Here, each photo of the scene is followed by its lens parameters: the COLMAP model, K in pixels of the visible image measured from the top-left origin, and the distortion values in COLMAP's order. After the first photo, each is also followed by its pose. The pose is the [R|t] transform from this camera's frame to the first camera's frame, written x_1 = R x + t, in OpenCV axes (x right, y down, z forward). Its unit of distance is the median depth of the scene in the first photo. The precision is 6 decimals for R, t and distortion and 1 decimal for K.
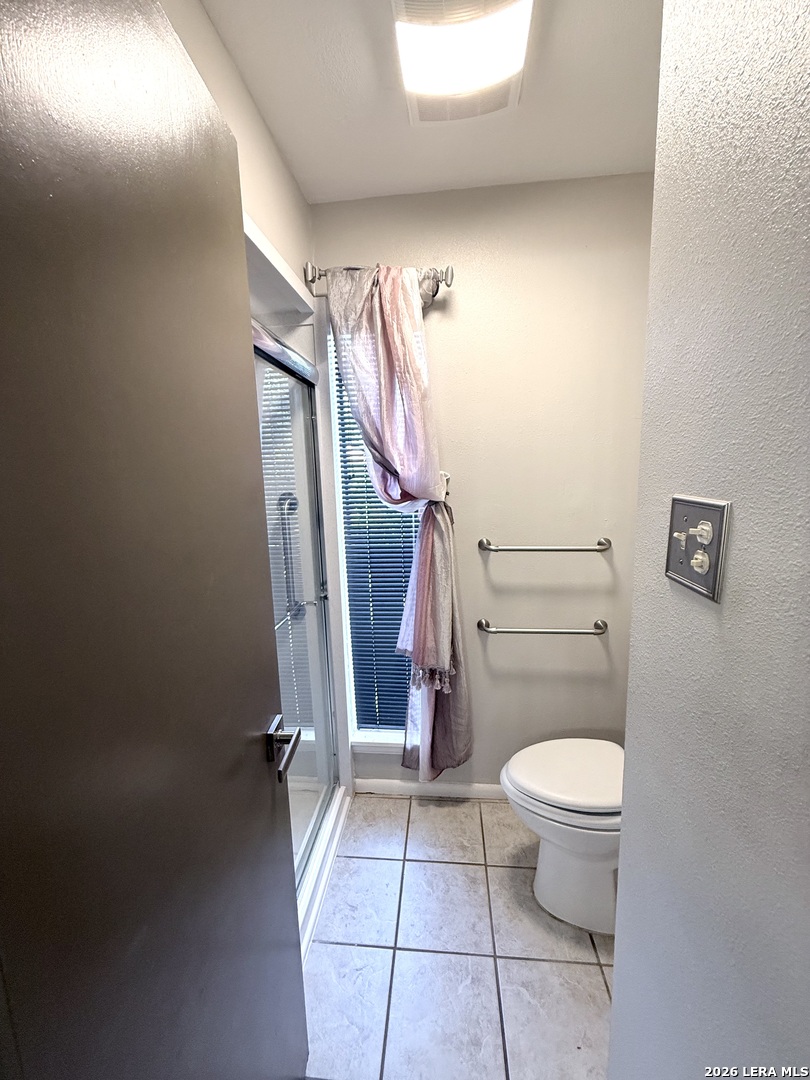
lens RADIAL K [[429.2, 0, 402.9], [0, 429.2, 541.0], [0, 0, 1]] dist [0.001715, -0.000835]
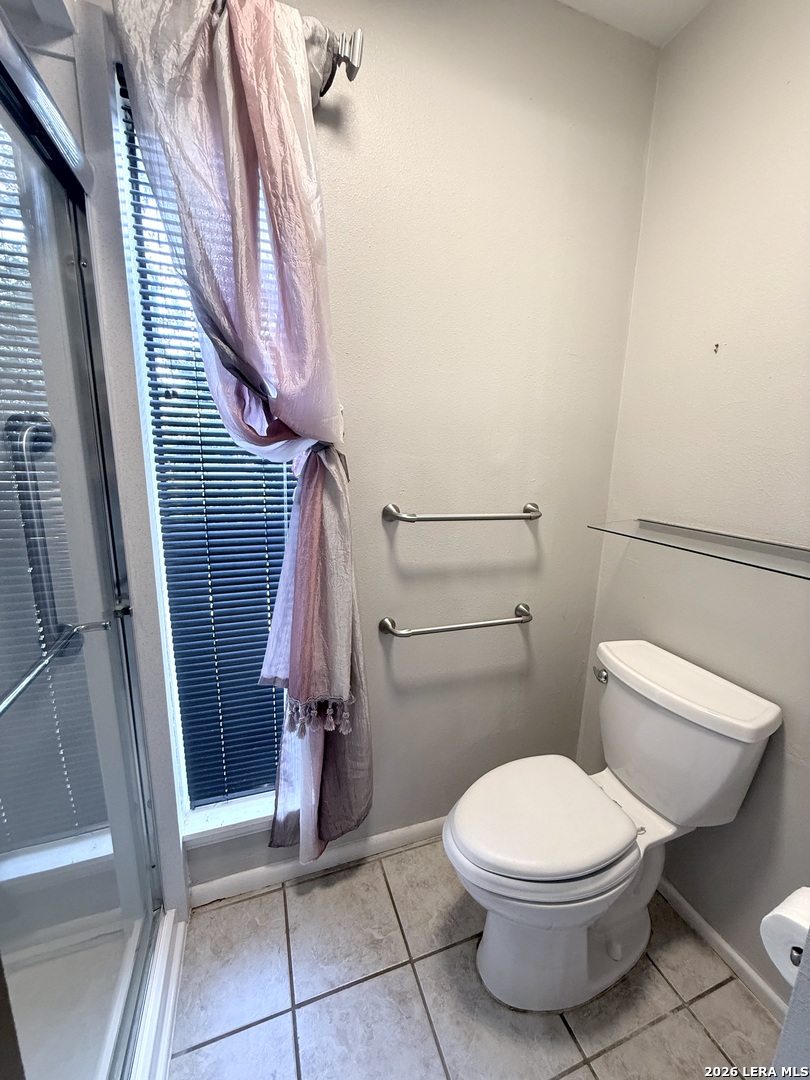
lens RADIAL K [[429.2, 0, 410.0], [0, 429.2, 540.8], [0, 0, 1]] dist [0.001715, -0.000835]
pose [[0.903508, -0.034170, 0.427207, -0.084001], [0.018839, 0.999019, 0.040064, 0.025714], [-0.428157, -0.028151, 0.903266, 0.349079]]
